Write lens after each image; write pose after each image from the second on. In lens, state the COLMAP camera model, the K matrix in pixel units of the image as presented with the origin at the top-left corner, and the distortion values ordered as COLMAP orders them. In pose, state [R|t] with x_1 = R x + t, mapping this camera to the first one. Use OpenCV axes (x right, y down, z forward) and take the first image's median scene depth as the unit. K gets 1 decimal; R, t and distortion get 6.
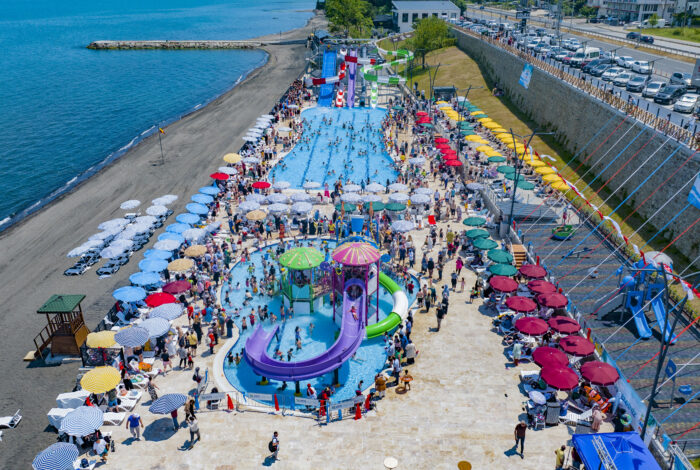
lens RADIAL K [[587.6, 0, 353.0], [0, 587.6, 233.9], [0, 0, 1]] dist [-0.011052, -0.016529]
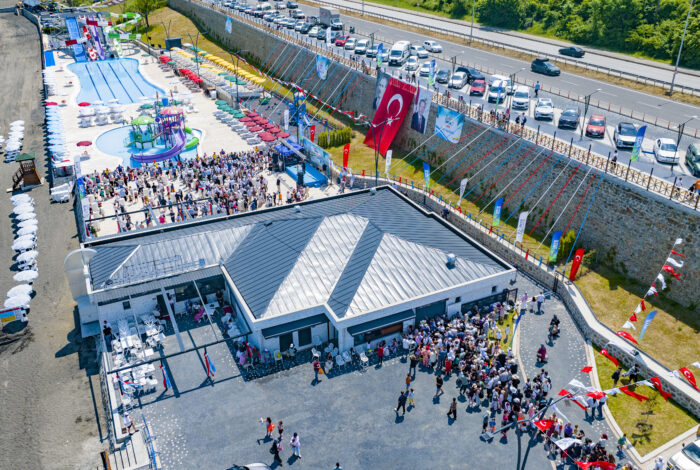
lens RADIAL K [[587.6, 0, 348.8], [0, 587.6, 236.9], [0, 0, 1]] dist [-0.011052, -0.016529]
pose [[0.886539, -0.214314, 0.410021, -0.177455], [0.184151, 0.976470, 0.112225, 0.161281], [-0.424425, -0.023987, 0.905145, -0.547213]]
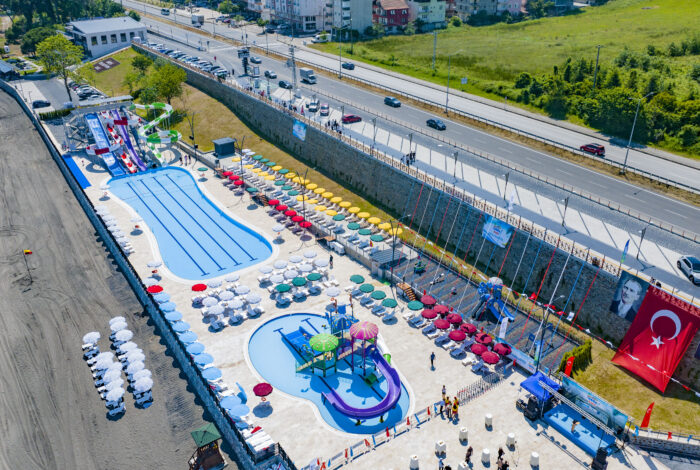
lens RADIAL K [[587.6, 0, 351.8], [0, 587.6, 229.9], [0, 0, 1]] dist [-0.011052, -0.016529]
pose [[0.814722, -0.262136, 0.517216, -0.365105], [0.226969, 0.964977, 0.131548, -0.210751], [-0.533585, 0.010217, 0.845685, -0.180425]]
